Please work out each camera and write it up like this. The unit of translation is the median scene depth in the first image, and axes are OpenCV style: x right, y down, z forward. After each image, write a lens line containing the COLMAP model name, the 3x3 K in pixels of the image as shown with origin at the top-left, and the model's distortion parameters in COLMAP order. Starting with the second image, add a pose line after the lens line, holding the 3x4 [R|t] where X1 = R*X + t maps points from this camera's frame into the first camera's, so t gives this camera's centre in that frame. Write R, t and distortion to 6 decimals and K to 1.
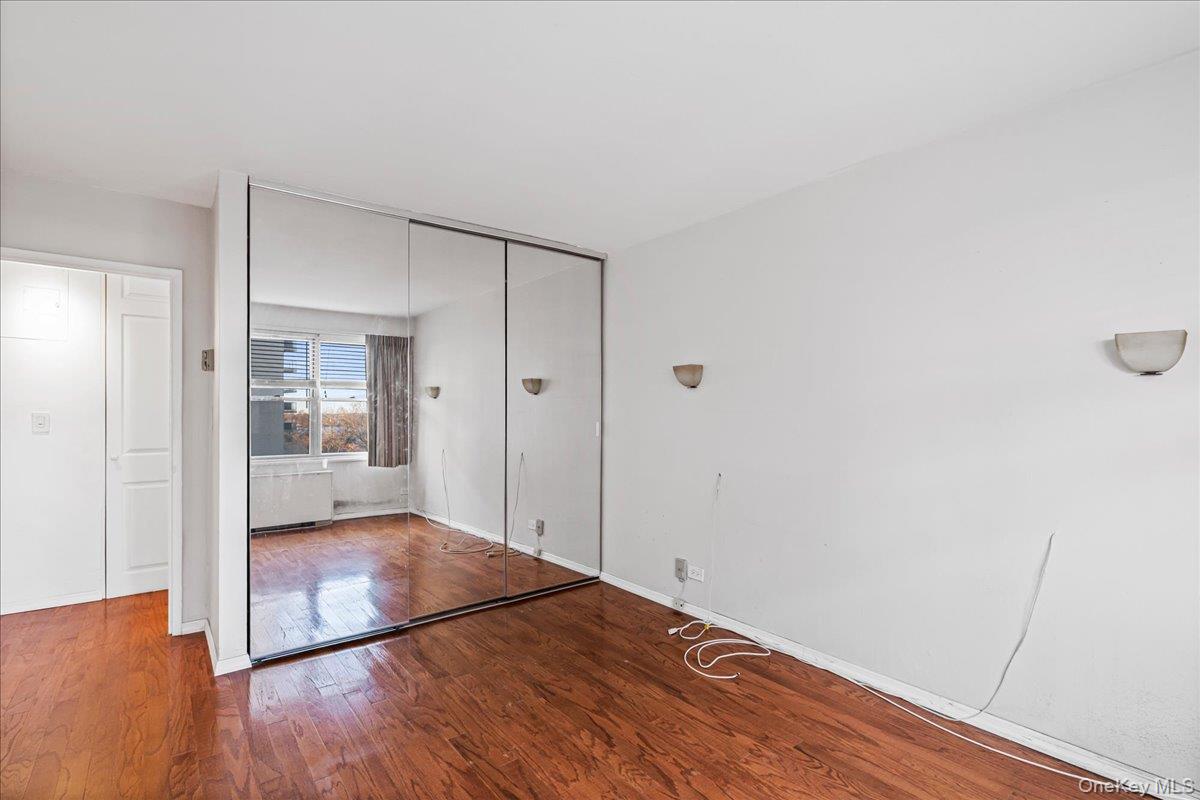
lens RADIAL K [[560.4, 0, 595.8], [0, 560.4, 406.3], [0, 0, 1]] dist [-0.003603, -0.000027]
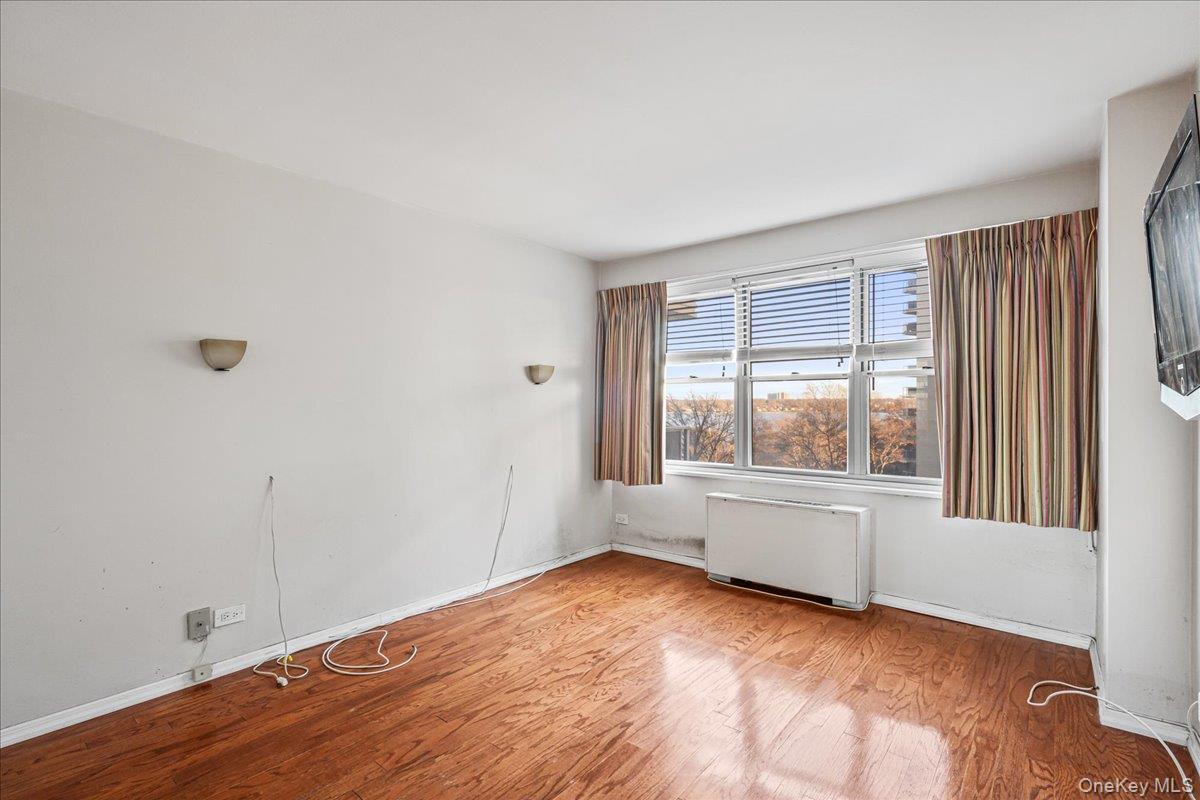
lens RADIAL K [[560.4, 0, 596.3], [0, 560.4, 397.2], [0, 0, 1]] dist [-0.003603, -0.000027]
pose [[-0.212161, 0.001109, 0.977234, -0.911278], [-0.010556, 0.999938, -0.003426, -0.000197], [-0.977178, -0.011043, -0.212136, 0.928181]]
